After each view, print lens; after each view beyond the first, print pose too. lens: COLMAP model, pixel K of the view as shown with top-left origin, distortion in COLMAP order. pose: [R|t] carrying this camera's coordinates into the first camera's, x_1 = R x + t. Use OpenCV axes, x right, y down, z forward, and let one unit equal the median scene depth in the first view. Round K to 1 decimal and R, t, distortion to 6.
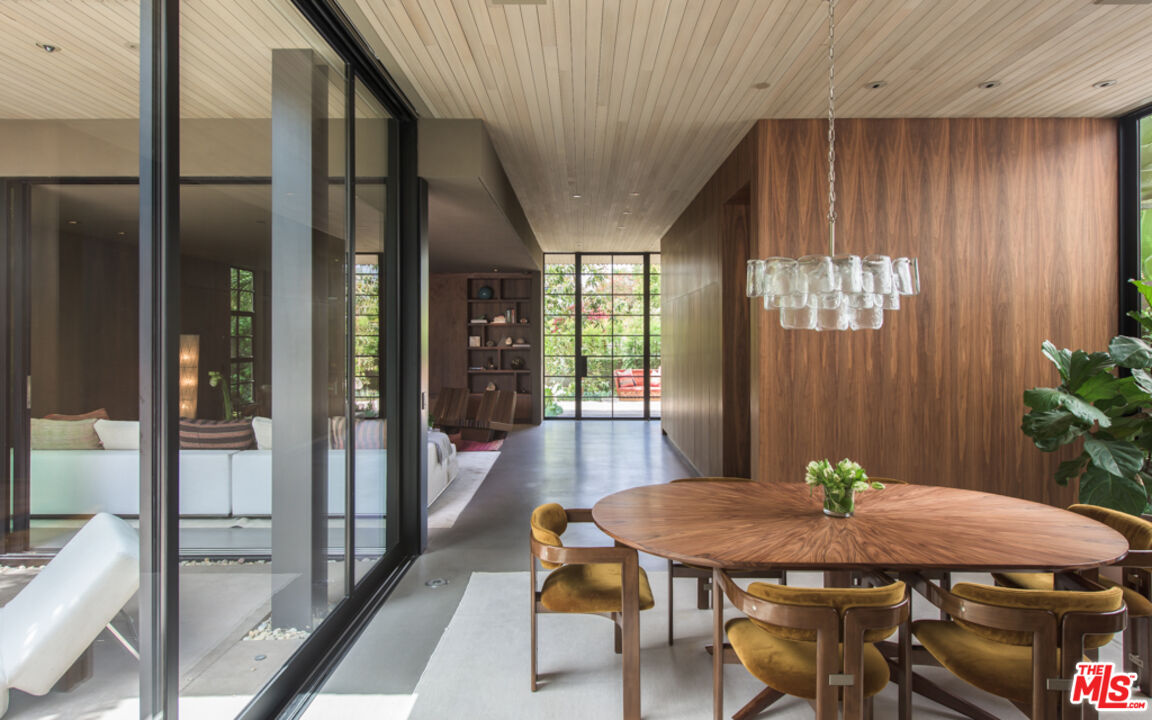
lens RADIAL K [[626.4, 0, 577.8], [0, 626.4, 333.5], [0, 0, 1]] dist [0.002834, -0.000322]
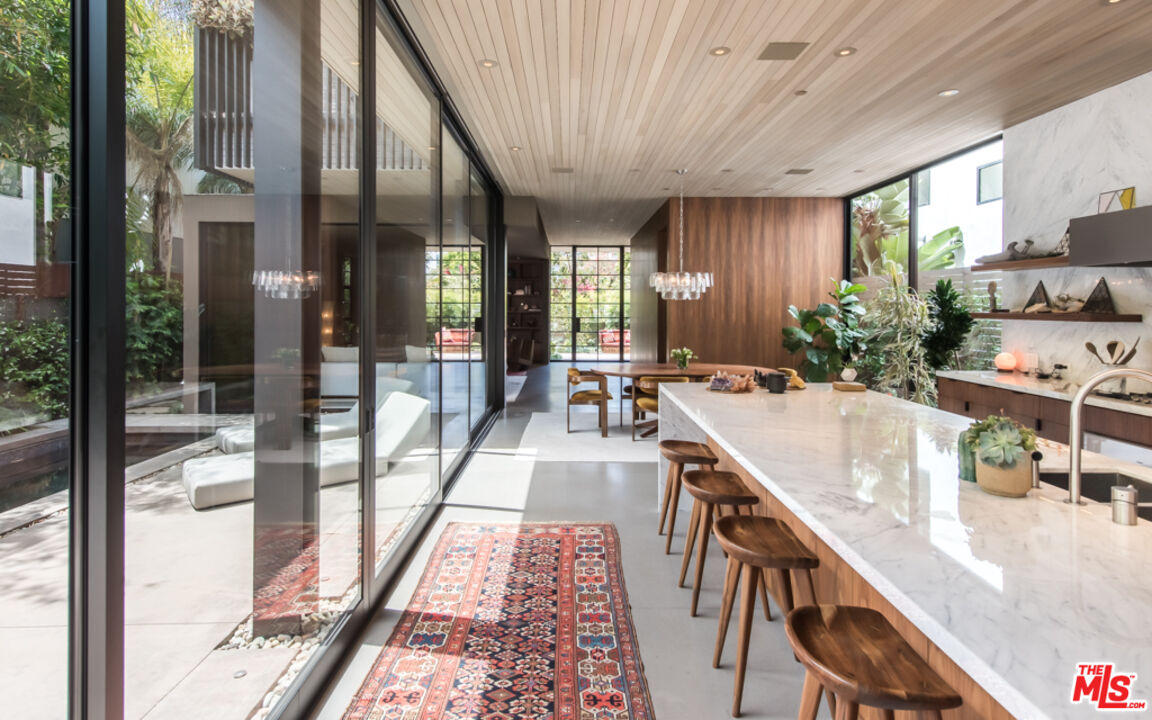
lens RADIAL K [[603.6, 0, 574.8], [0, 603.6, 309.8], [0, 0, 1]] dist [0.003337, 0.000451]
pose [[0.999842, 0.004166, 0.017273, -0.054764], [-0.004358, 0.999929, 0.011087, 0.006791], [-0.017225, -0.011161, 0.999789, -0.962696]]
